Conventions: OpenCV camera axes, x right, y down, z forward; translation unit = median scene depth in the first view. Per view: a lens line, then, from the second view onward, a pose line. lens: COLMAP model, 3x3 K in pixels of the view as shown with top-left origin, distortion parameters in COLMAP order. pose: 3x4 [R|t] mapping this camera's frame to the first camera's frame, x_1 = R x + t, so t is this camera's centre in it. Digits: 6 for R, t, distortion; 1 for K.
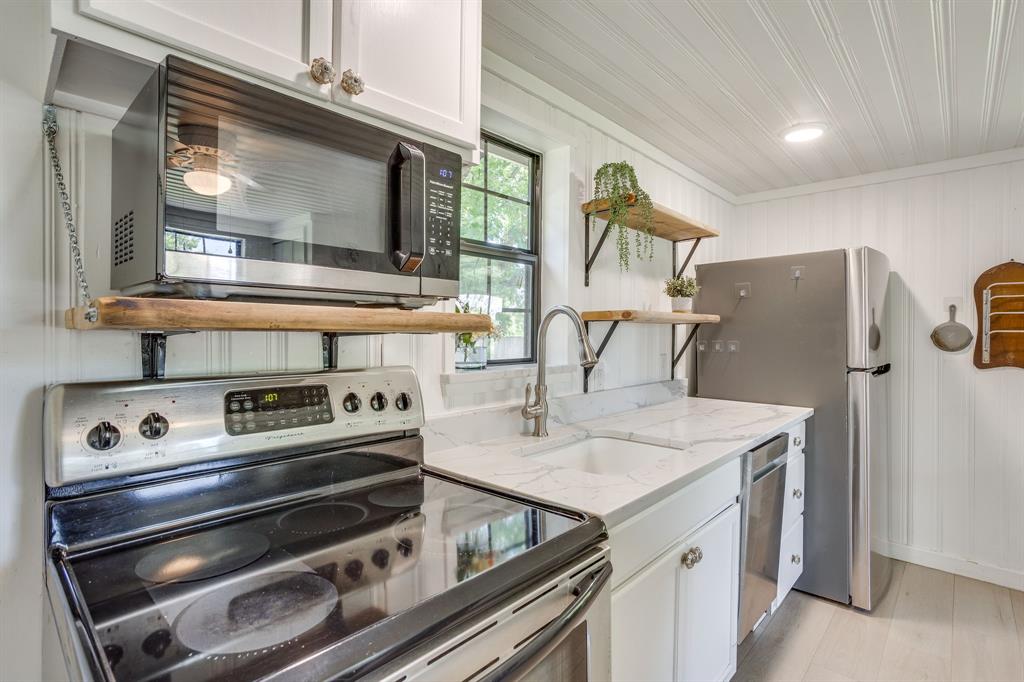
lens RADIAL K [[499.8, 0, 509.7], [0, 499.8, 355.4], [0, 0, 1]] dist [-0.088901, 0.030819]
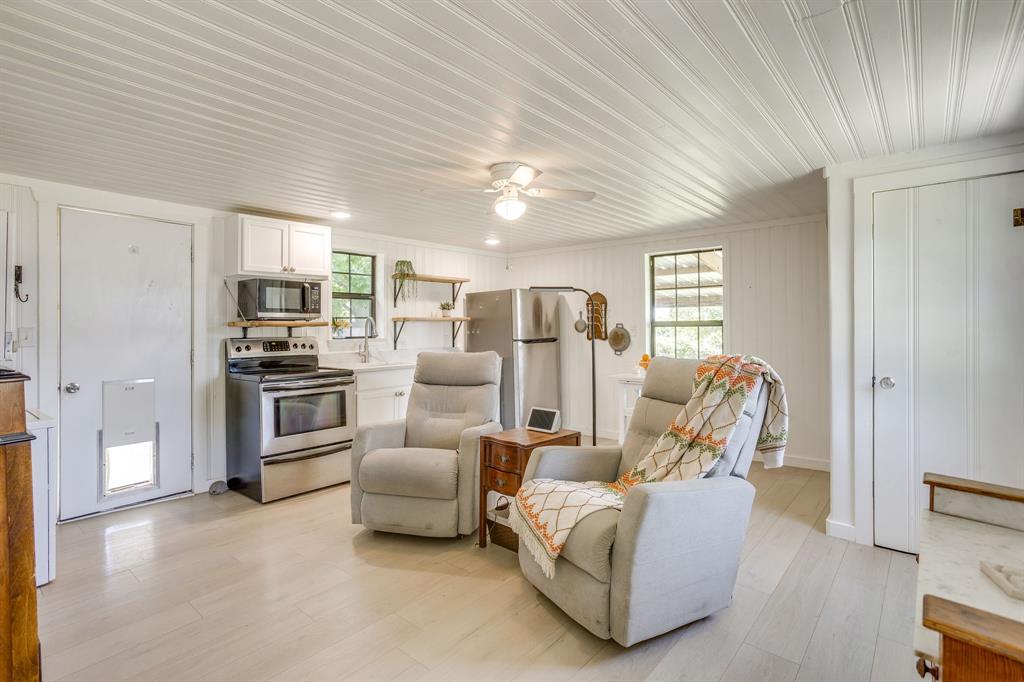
lens RADIAL K [[499.7, 0, 504.2], [0, 499.7, 335.9], [0, 0, 1]] dist [-0.051513, 0.031706]
pose [[0.999467, -0.007204, 0.031832, 1.004134], [0.007855, 0.999762, -0.020369, 0.098423], [-0.031677, 0.020608, 0.999286, -2.461841]]
